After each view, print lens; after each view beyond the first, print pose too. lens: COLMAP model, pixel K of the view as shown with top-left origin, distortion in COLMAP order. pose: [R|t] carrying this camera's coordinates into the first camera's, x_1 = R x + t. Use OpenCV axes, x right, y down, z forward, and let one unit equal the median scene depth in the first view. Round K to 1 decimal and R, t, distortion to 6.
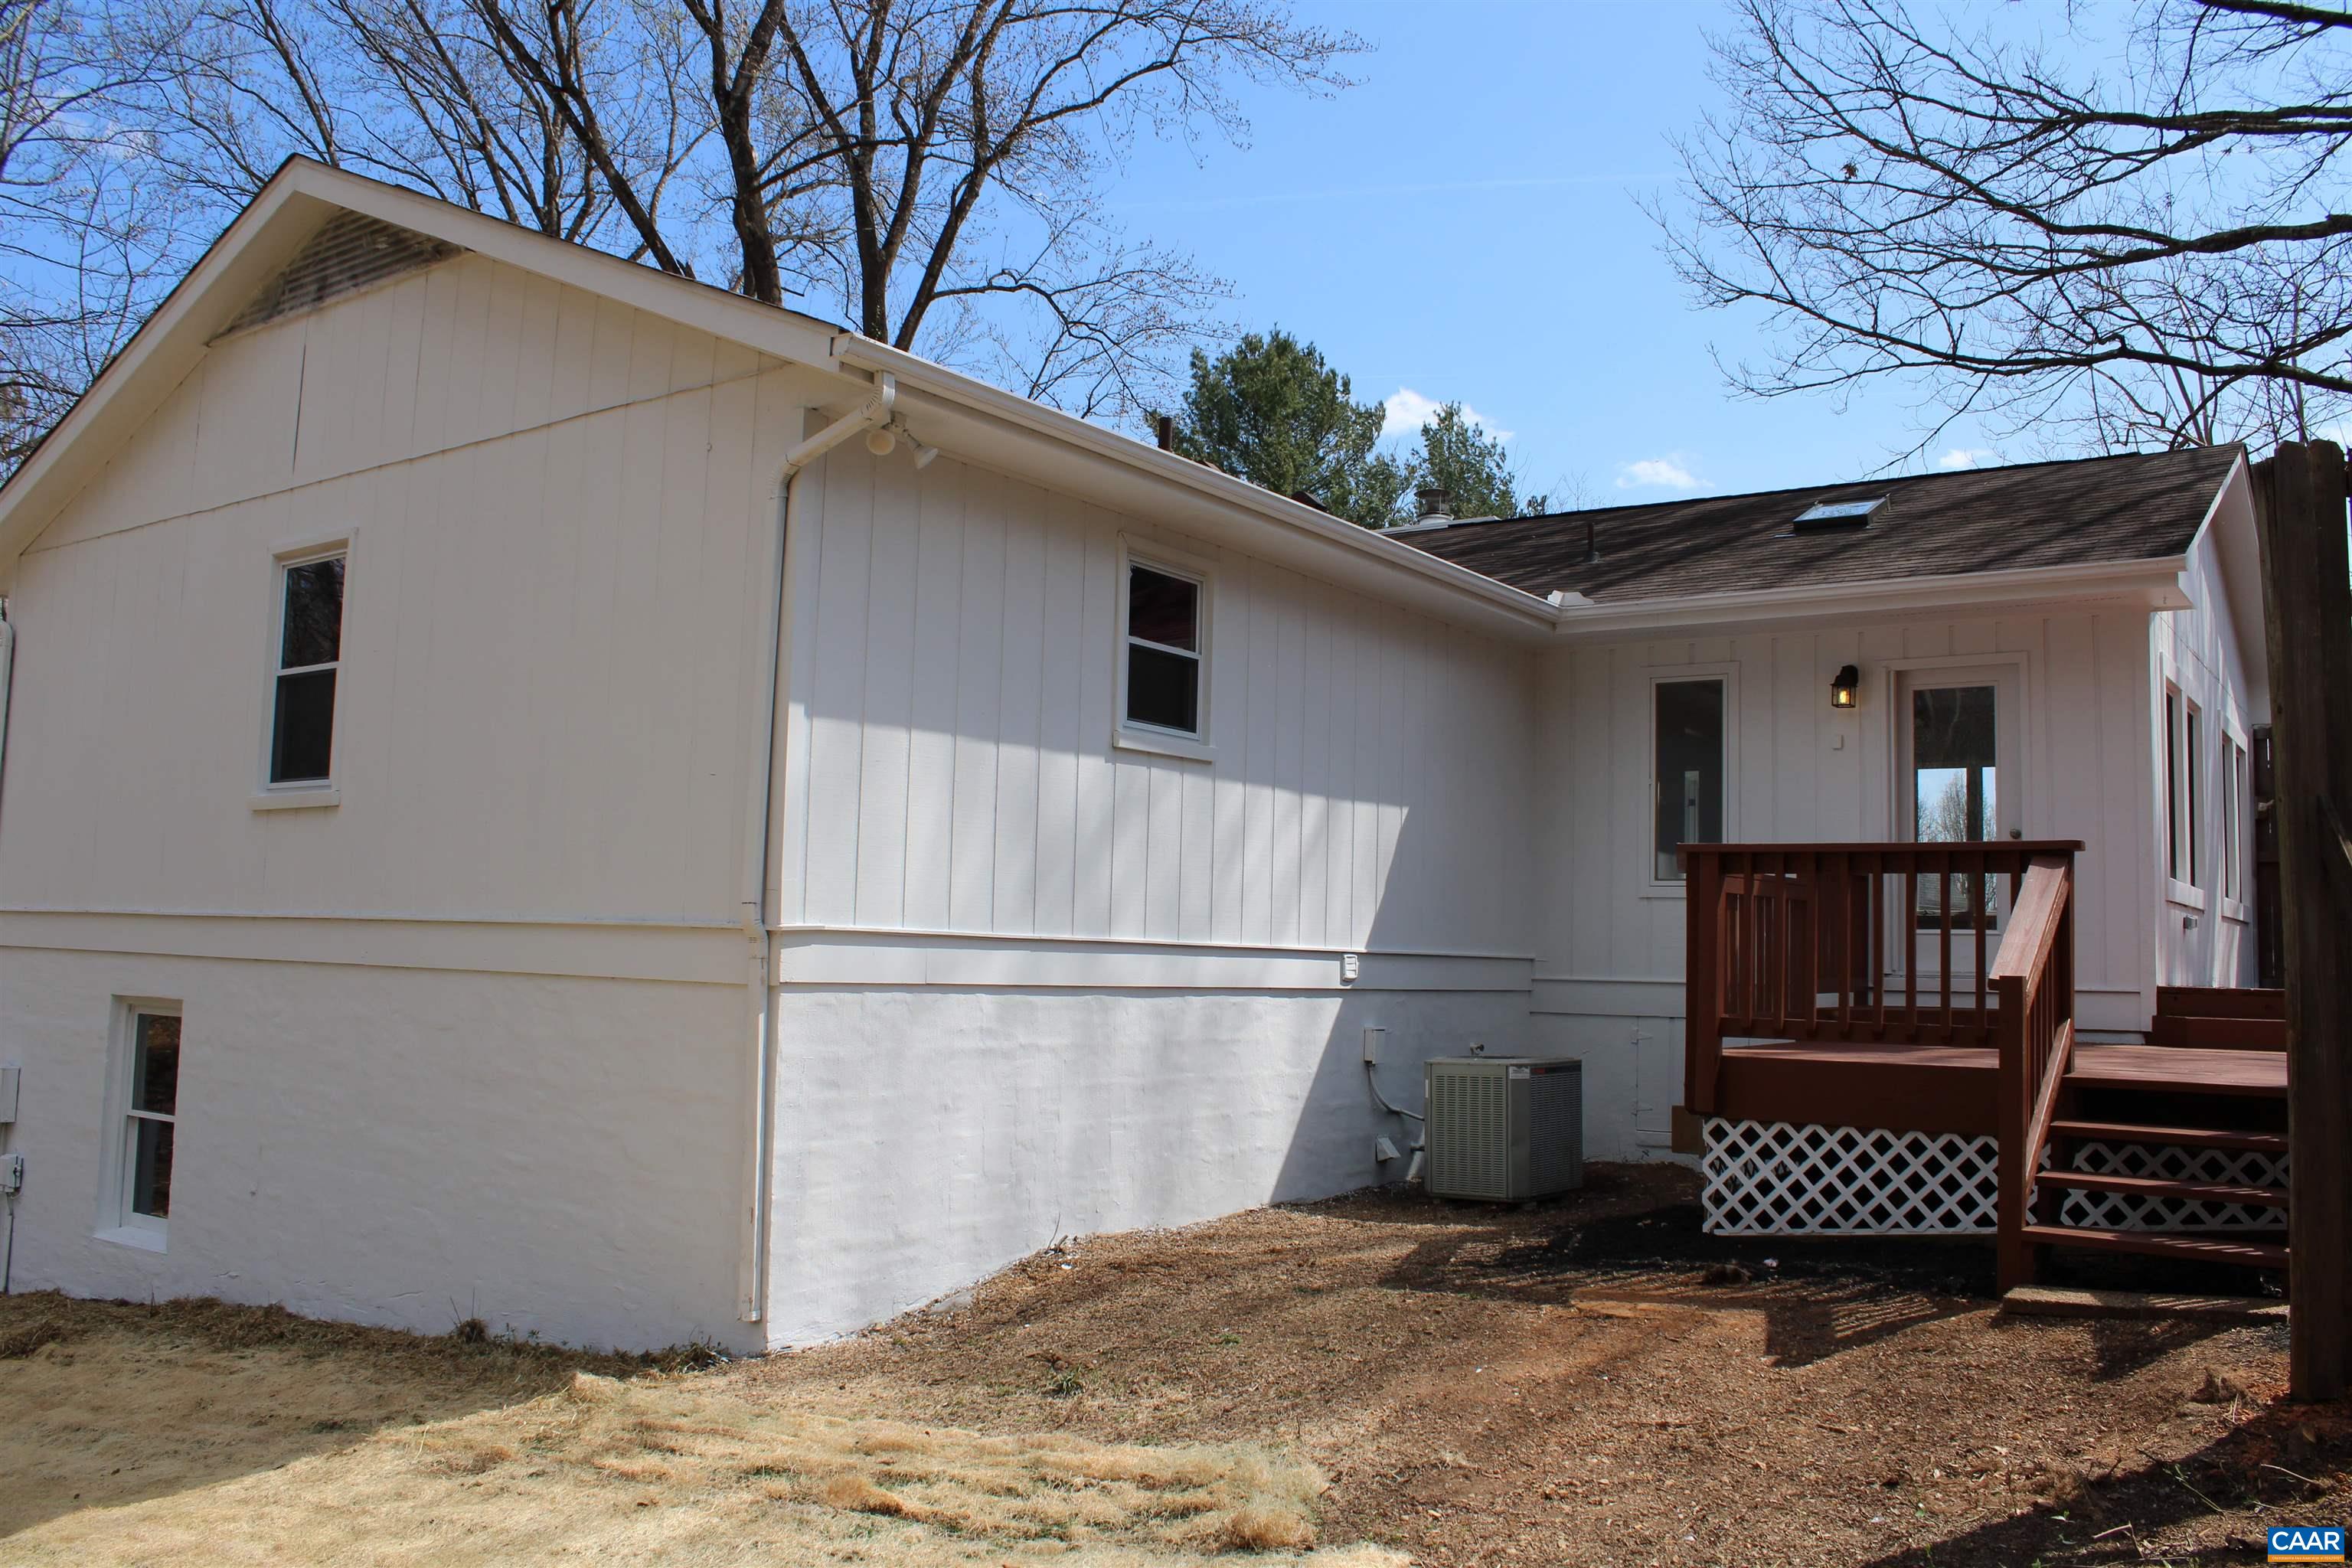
lens RADIAL K [[1912.8, 0, 1194.9], [0, 1912.8, 780.3], [0, 0, 1]] dist [-0.169228, 0.144466]
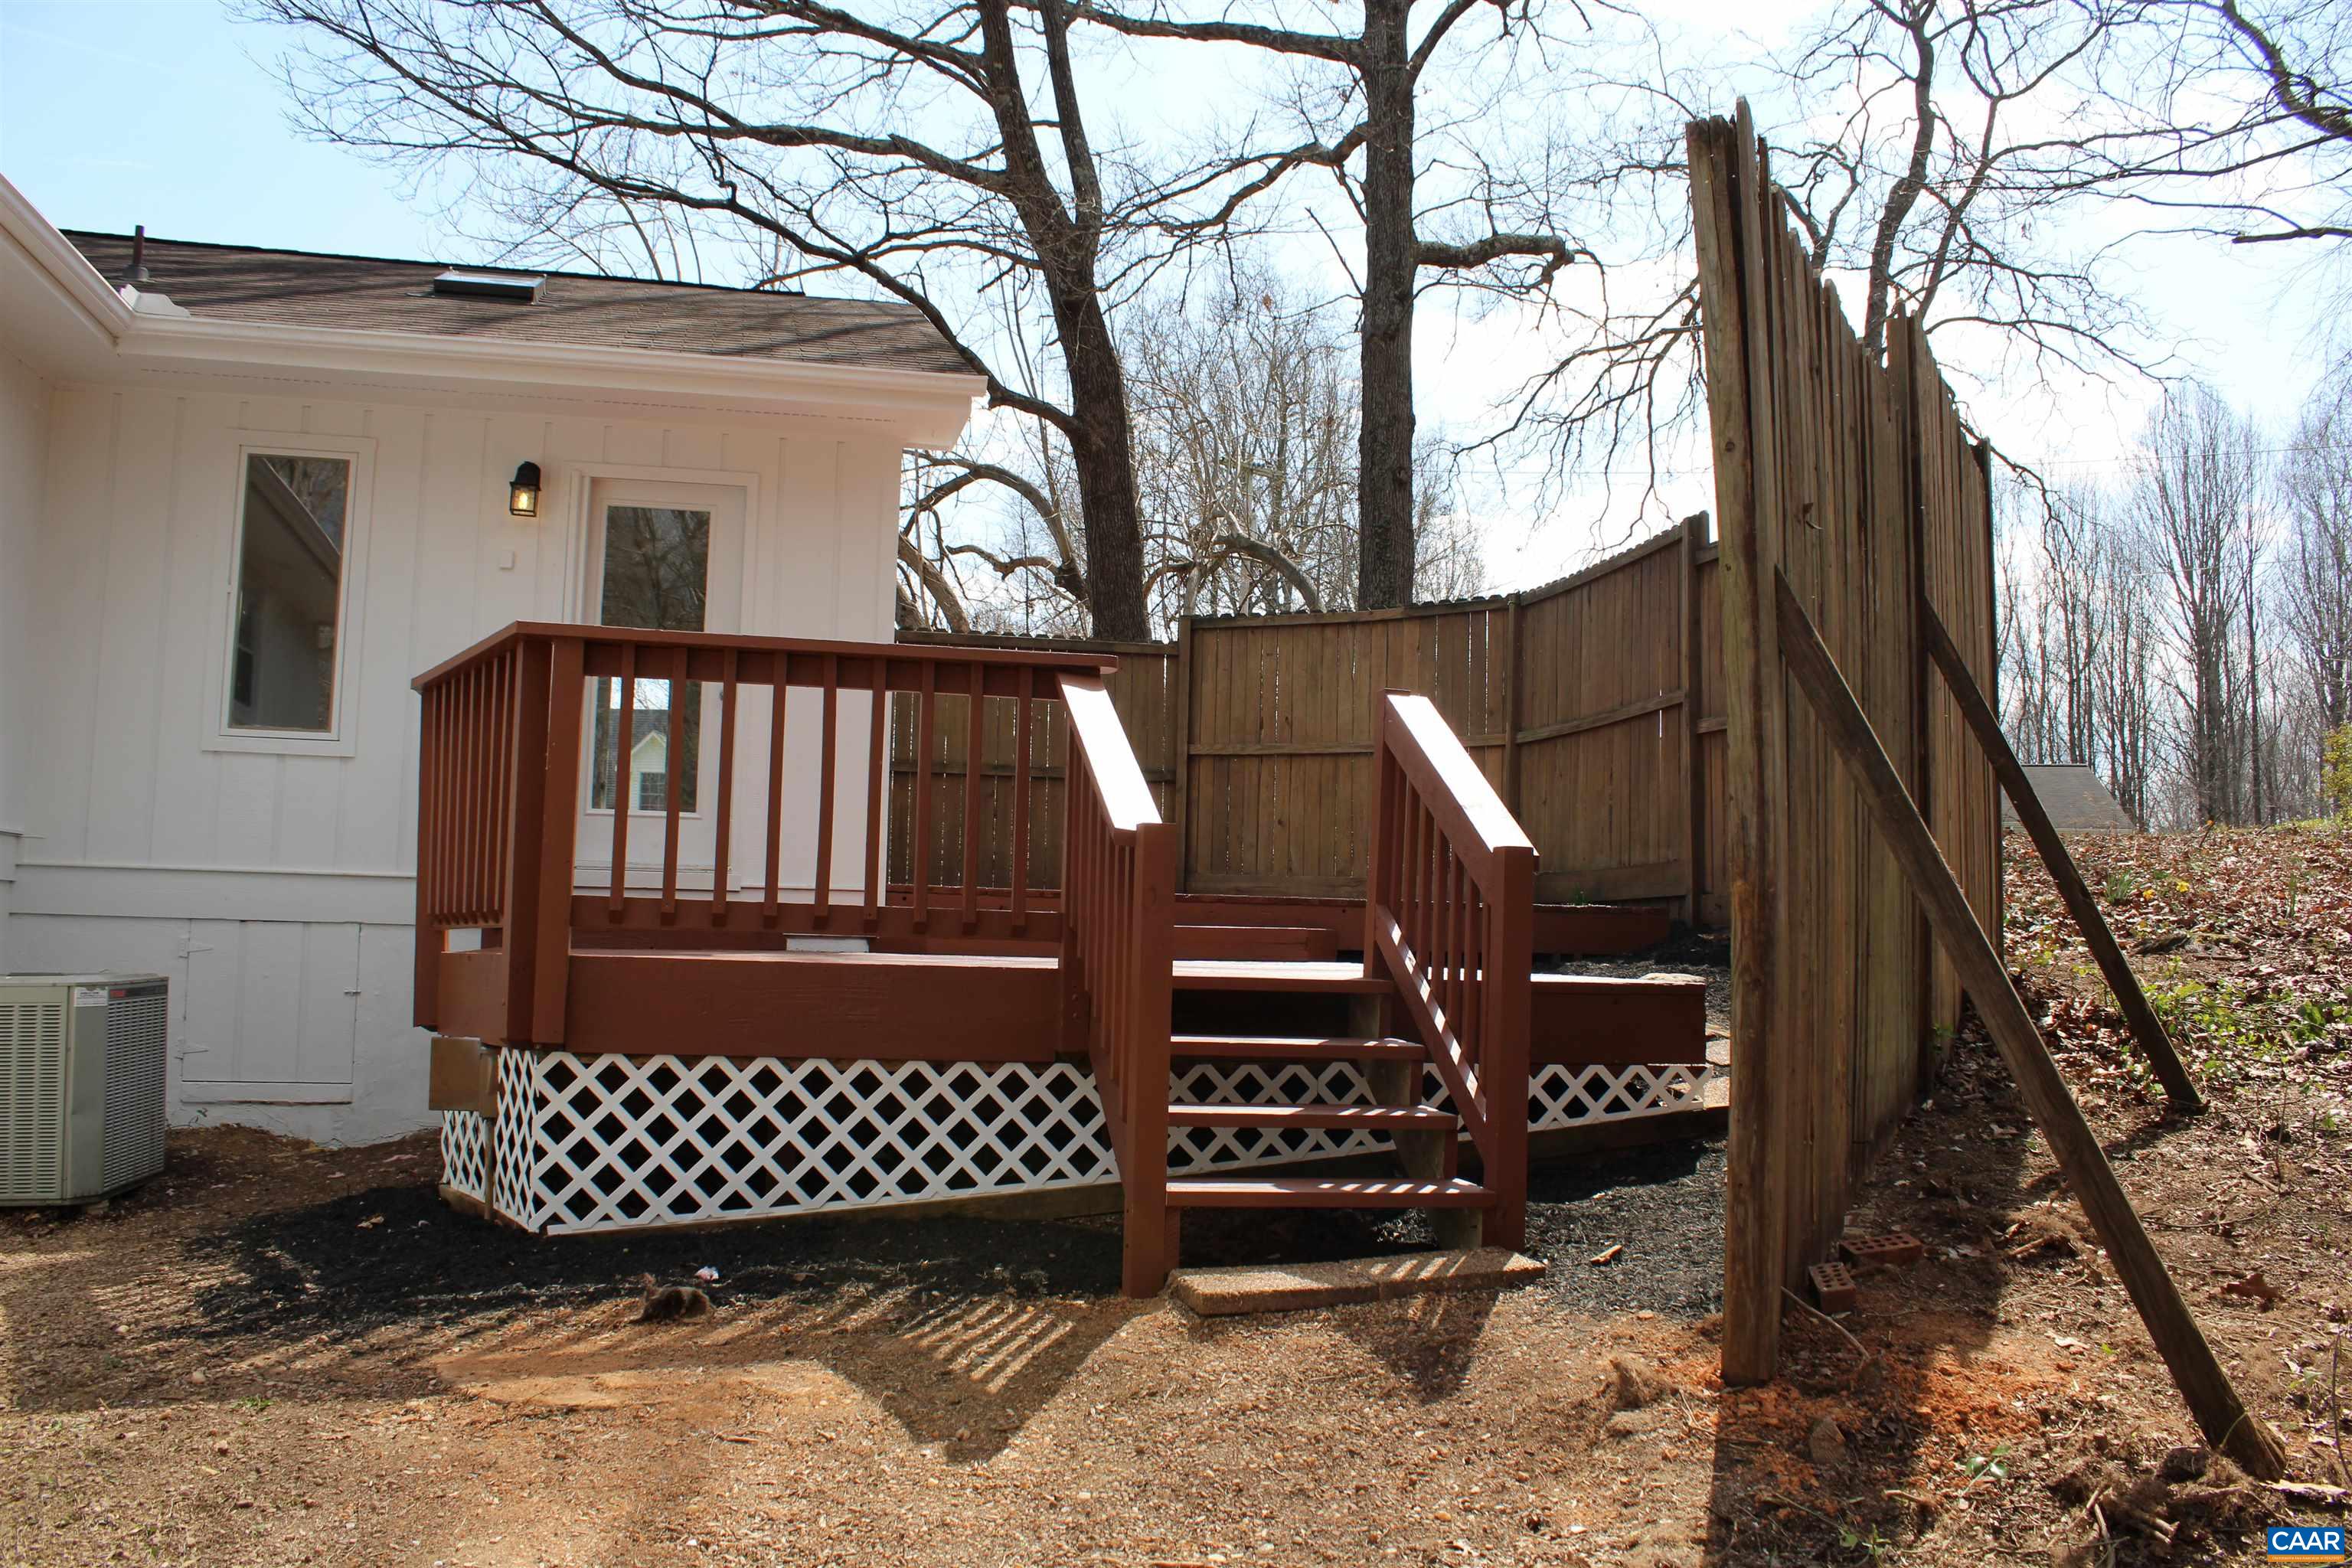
lens RADIAL K [[1912.8, 0, 1194.9], [0, 1912.8, 780.3], [0, 0, 1]] dist [-0.169228, 0.144466]
pose [[0.647488, 0.050573, 0.760396, -0.075547], [-0.075620, 0.997135, -0.001926, 0.075375], [-0.758315, -0.056254, 0.649457, 0.446354]]
